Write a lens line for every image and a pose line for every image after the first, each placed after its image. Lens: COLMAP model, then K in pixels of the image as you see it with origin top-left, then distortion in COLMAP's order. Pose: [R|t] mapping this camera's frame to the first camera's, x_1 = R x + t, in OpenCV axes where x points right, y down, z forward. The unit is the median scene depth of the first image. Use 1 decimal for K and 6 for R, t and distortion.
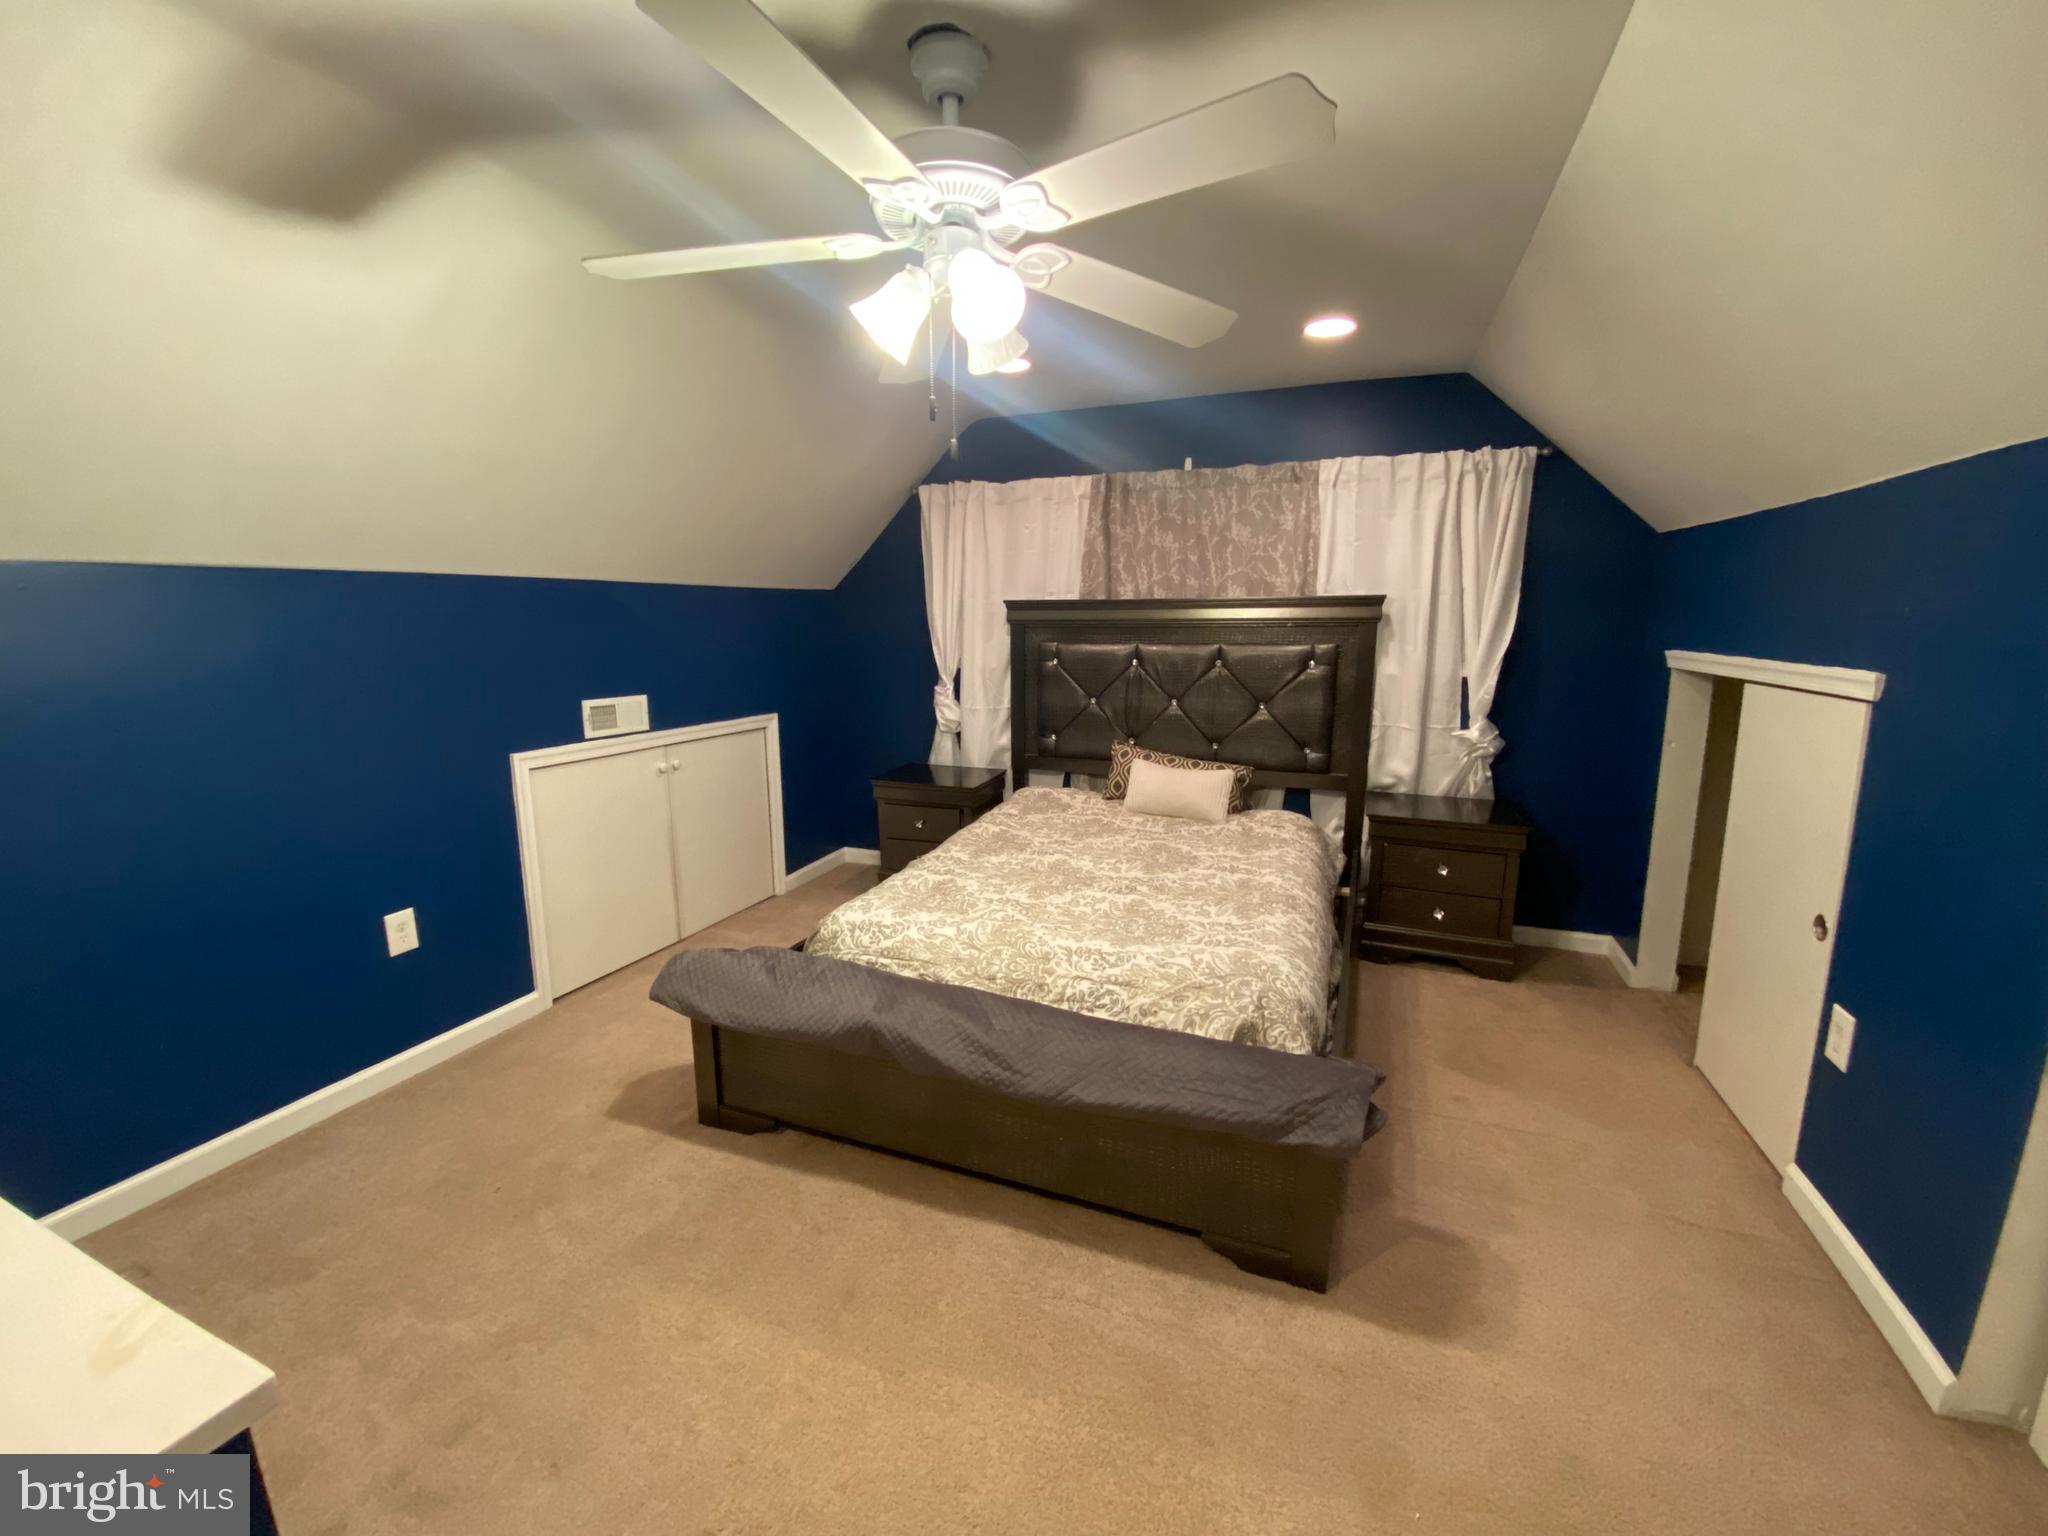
lens RADIAL K [[831.5, 0, 1029.4], [0, 831.5, 763.3], [0, 0, 1]] dist [-0.023096, -0.004628]
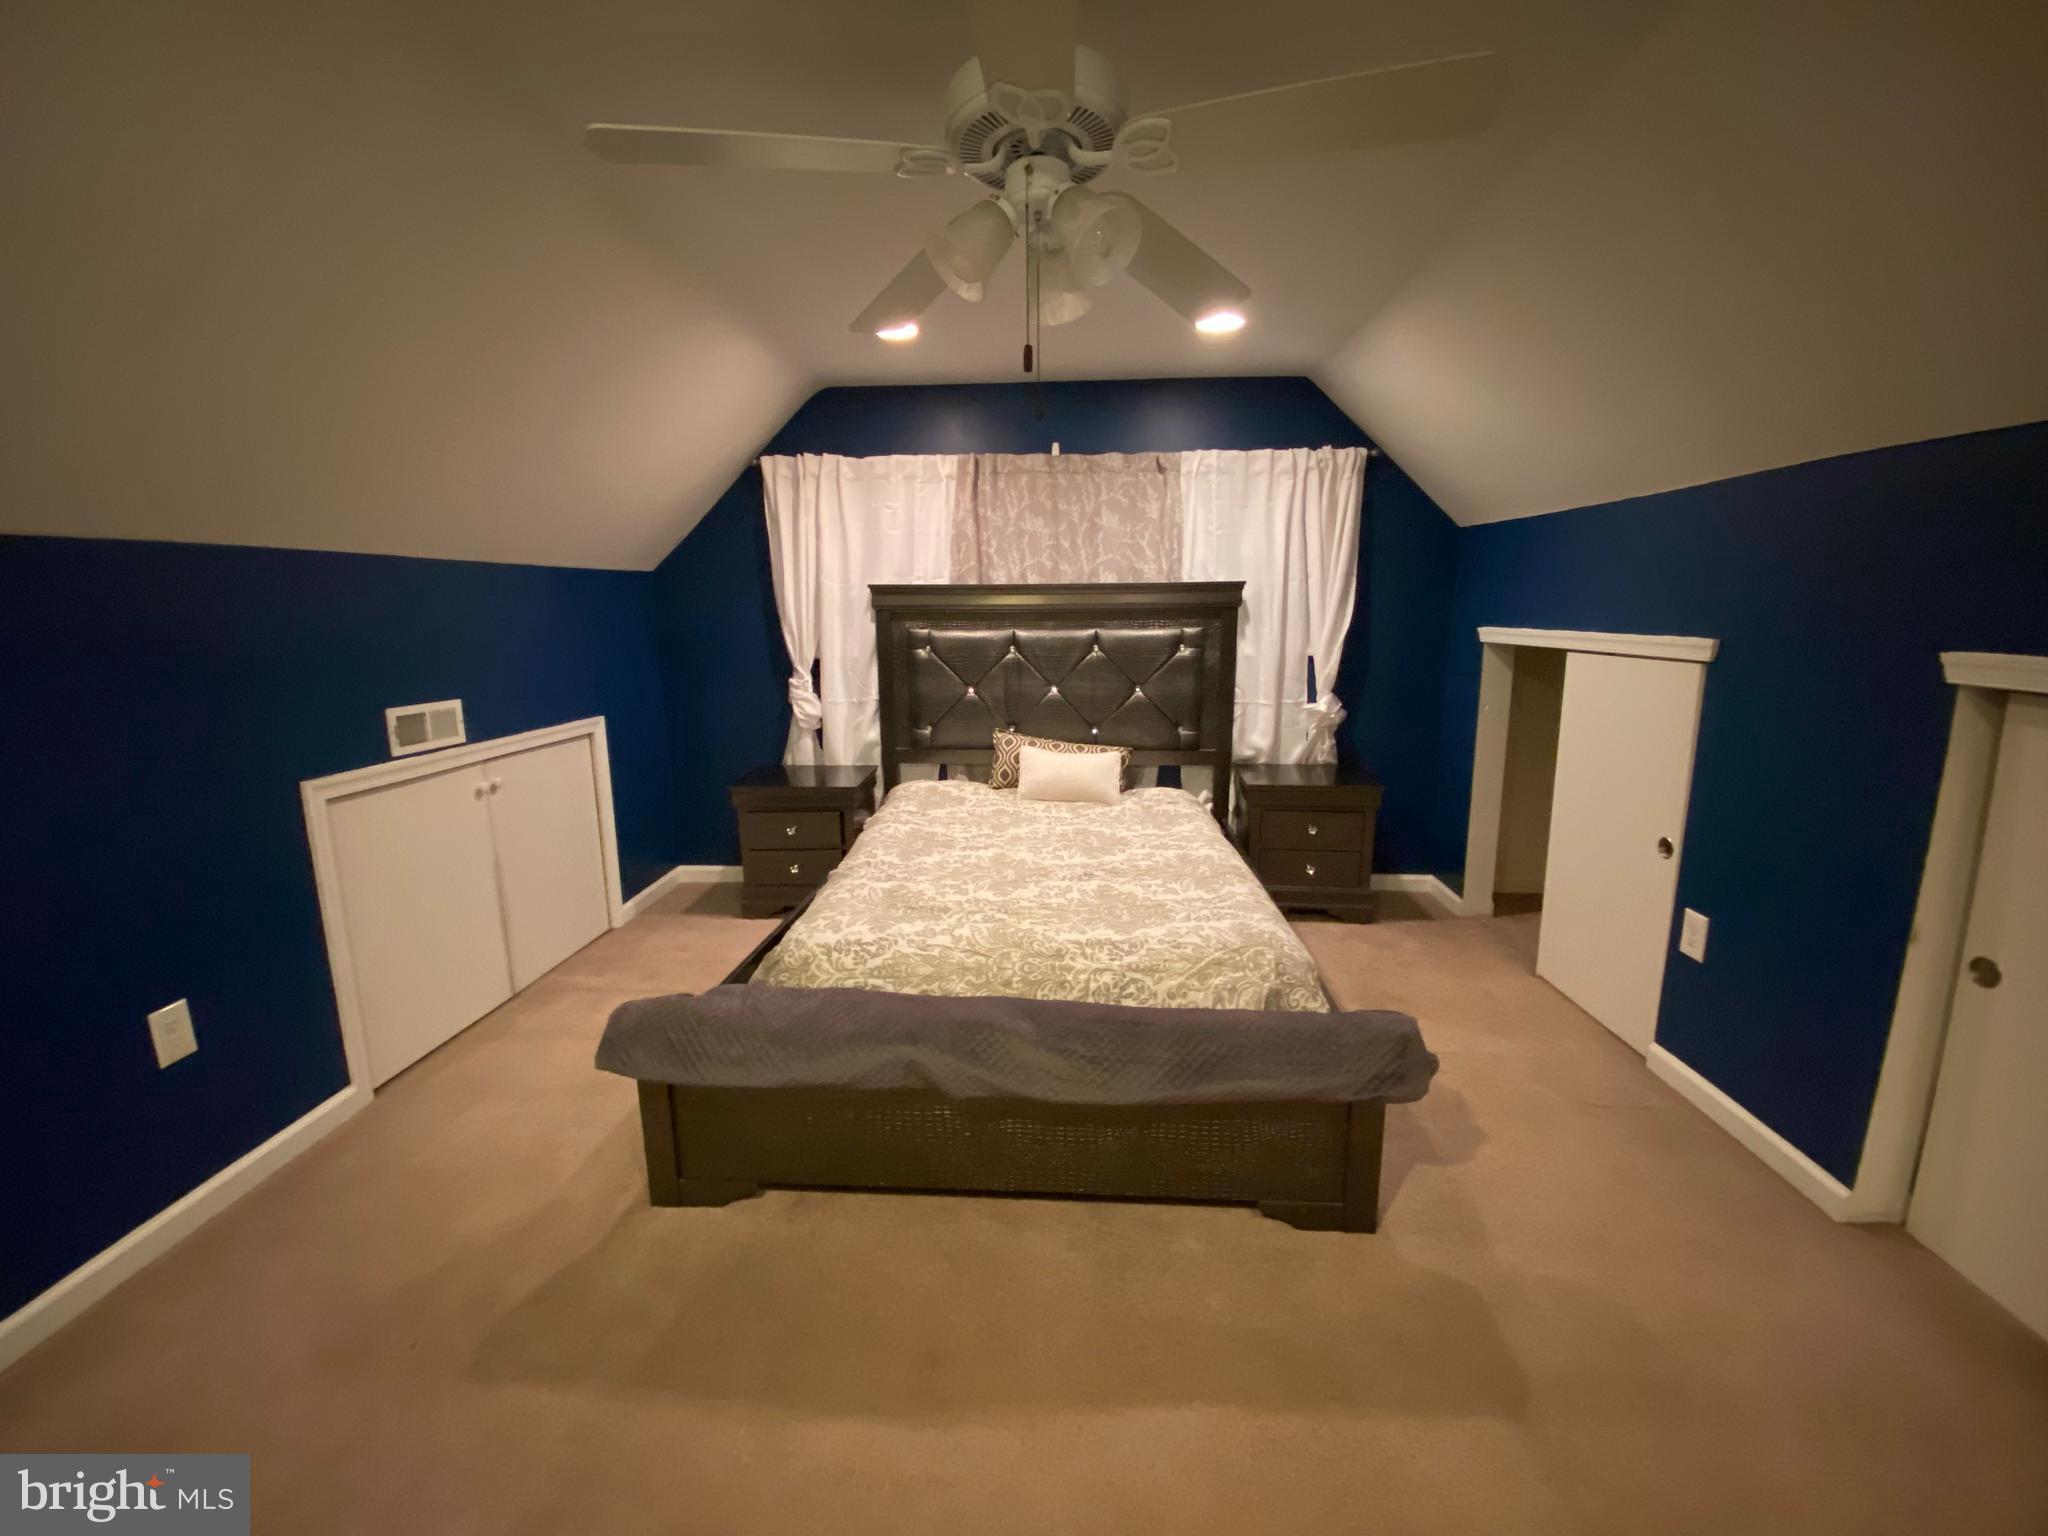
lens RADIAL K [[831.5, 0, 1042.5], [0, 831.5, 762.4], [0, 0, 1]] dist [-0.023096, -0.004628]
pose [[0.949838, -0.060683, 0.306798, -0.174354], [0.057637, 0.998157, 0.018989, -0.003387], [-0.307385, -0.000354, 0.951585, 0.060228]]
